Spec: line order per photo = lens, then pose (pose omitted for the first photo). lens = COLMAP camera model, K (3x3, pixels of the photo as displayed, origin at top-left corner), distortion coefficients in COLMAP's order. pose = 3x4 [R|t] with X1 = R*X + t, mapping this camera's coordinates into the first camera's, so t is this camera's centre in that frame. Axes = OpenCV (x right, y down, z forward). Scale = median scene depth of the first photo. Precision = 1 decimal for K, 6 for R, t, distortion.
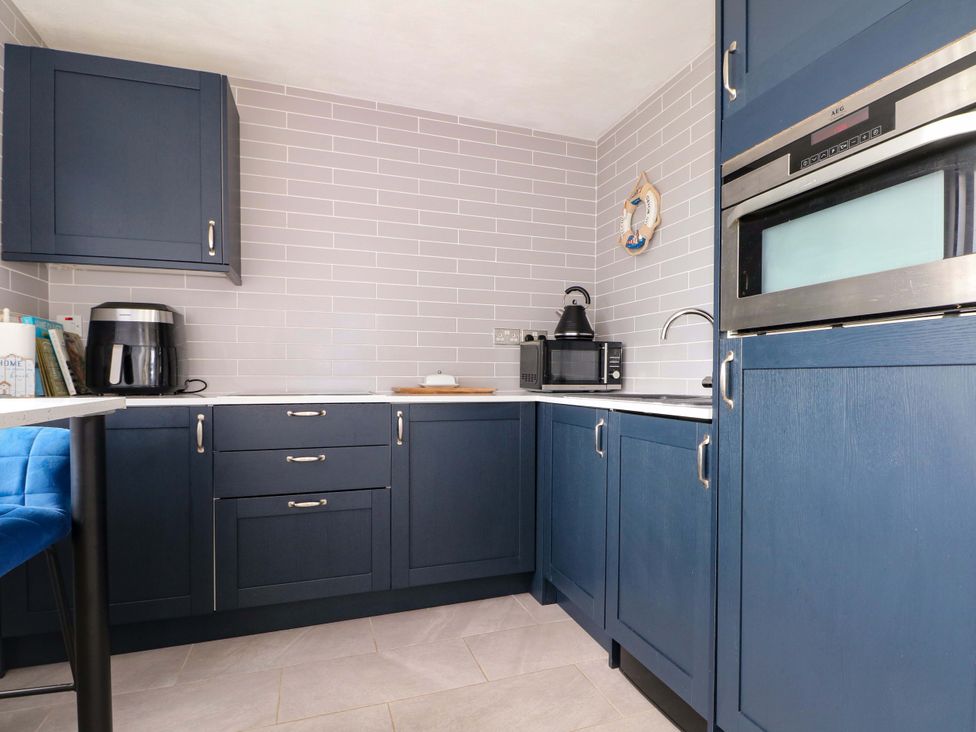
lens RADIAL K [[521.0, 0, 499.7], [0, 521.0, 386.1], [0, 0, 1]] dist [-0.000988, -0.014274]
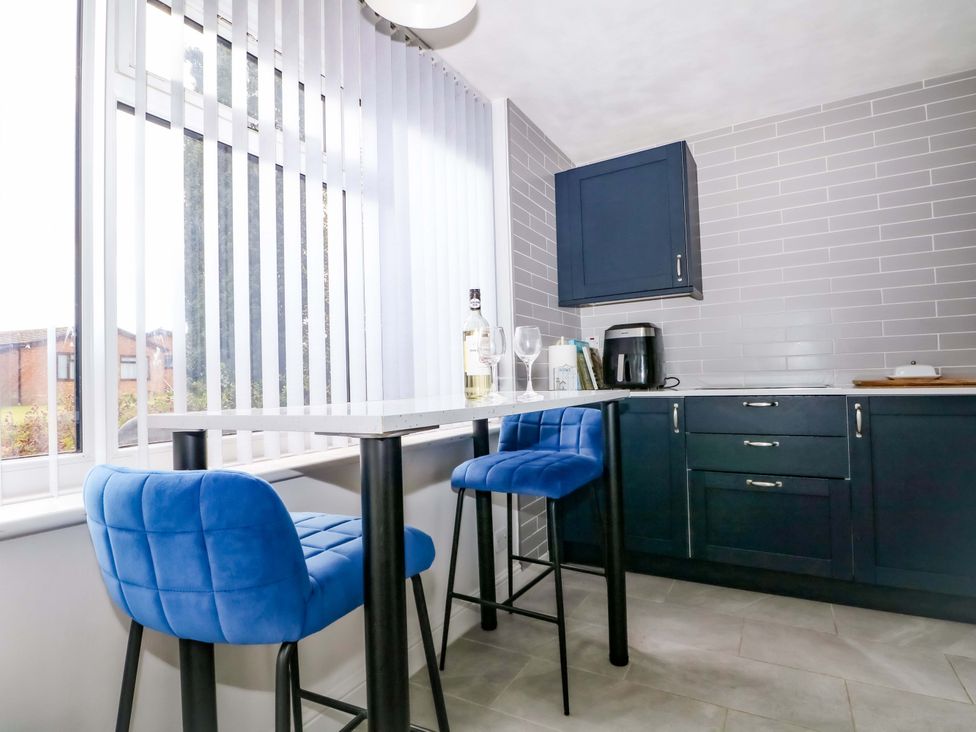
lens RADIAL K [[521.0, 0, 484.6], [0, 521.0, 365.1], [0, 0, 1]] dist [-0.000988, -0.014274]
pose [[0.636439, -0.041996, -0.770183, 0.132682], [0.018004, 0.999053, -0.039598, 0.000122], [0.771117, 0.011336, 0.636593, -0.207754]]
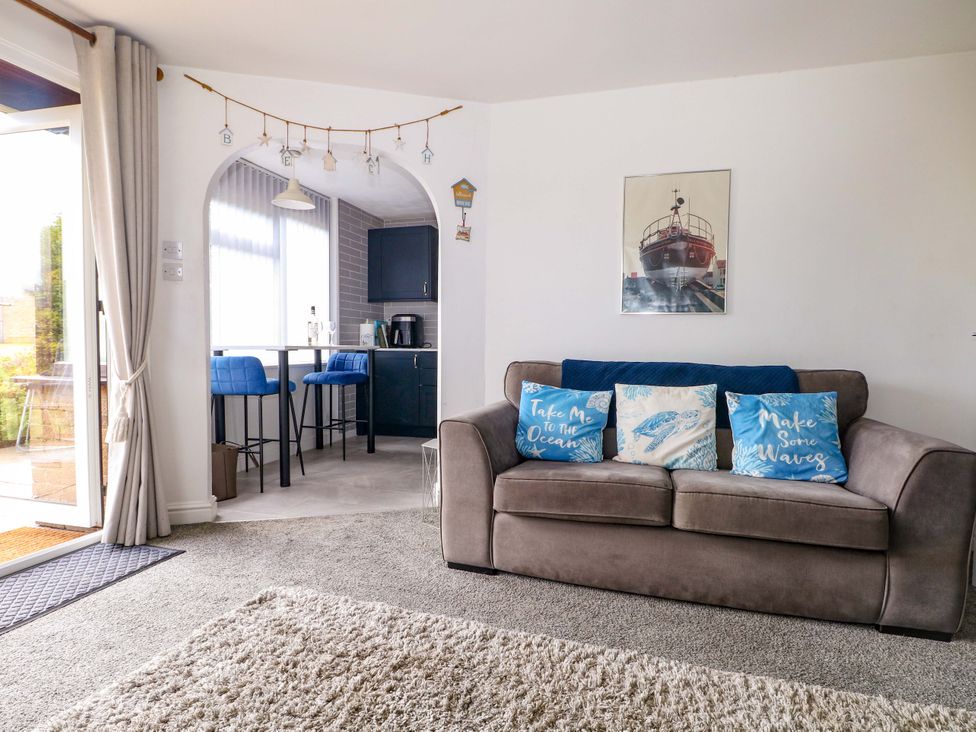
lens RADIAL K [[521.0, 0, 495.8], [0, 521.0, 366.3], [0, 0, 1]] dist [-0.000988, -0.014274]
pose [[0.822820, 0.028880, -0.567568, 1.250097], [-0.015221, 0.999470, 0.028791, 0.026464], [0.568098, -0.015051, 0.822823, -0.982443]]
